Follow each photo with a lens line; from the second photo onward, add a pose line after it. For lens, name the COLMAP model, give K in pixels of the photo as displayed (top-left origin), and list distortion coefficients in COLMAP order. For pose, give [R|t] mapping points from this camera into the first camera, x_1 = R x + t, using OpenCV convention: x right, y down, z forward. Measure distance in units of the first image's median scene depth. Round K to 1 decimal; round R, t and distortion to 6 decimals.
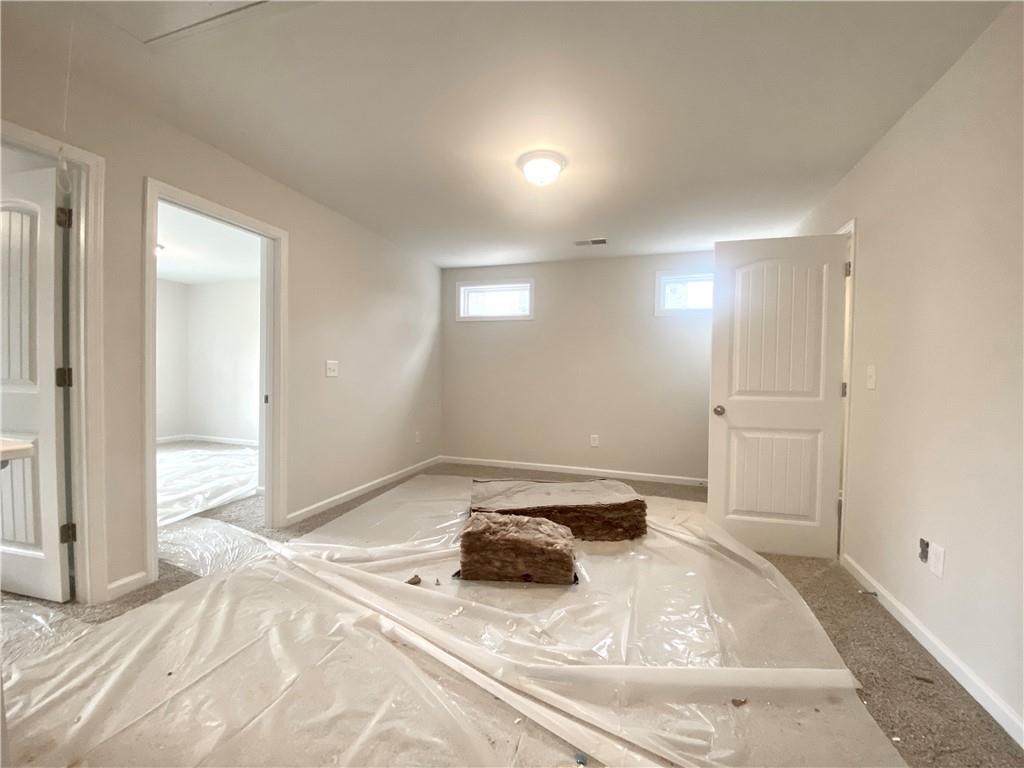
lens RADIAL K [[413.5, 0, 512.0], [0, 413.5, 384.0], [0, 0, 1]] dist [0.033308, -0.025463]
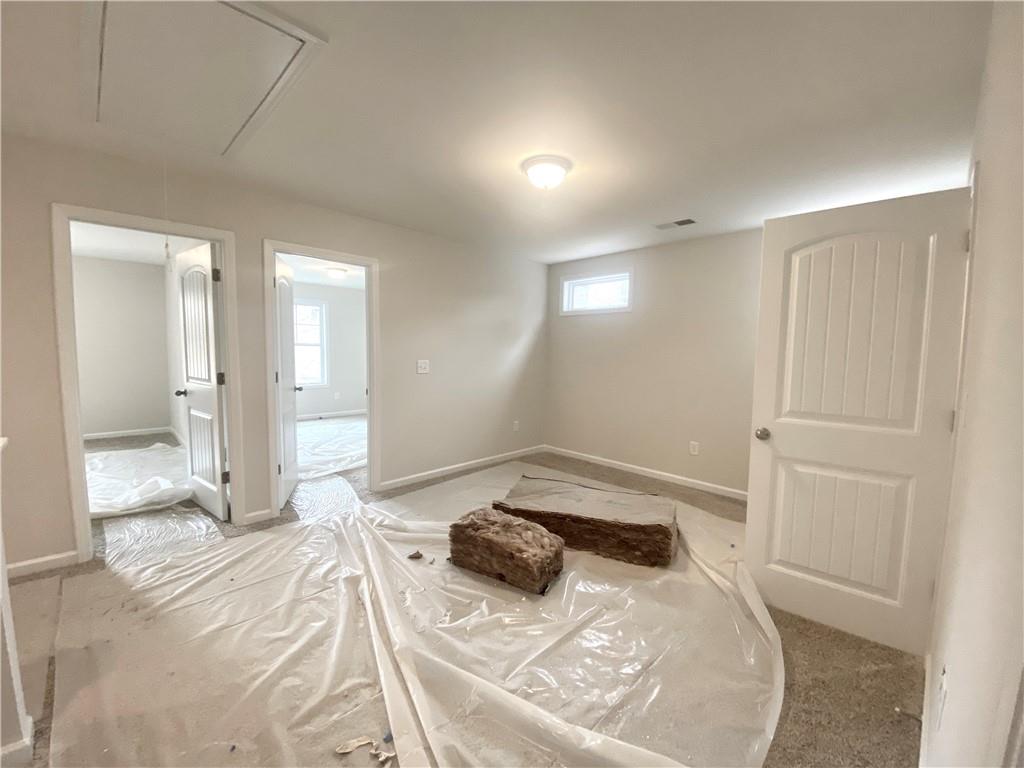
lens RADIAL K [[413.5, 0, 512.0], [0, 413.5, 384.0], [0, 0, 1]] dist [0.033308, -0.025463]
pose [[0.887756, 0.036399, -0.458873, 0.438122], [-0.014101, 0.998551, 0.051926, -0.067058], [0.460098, -0.039627, 0.886983, 0.076085]]
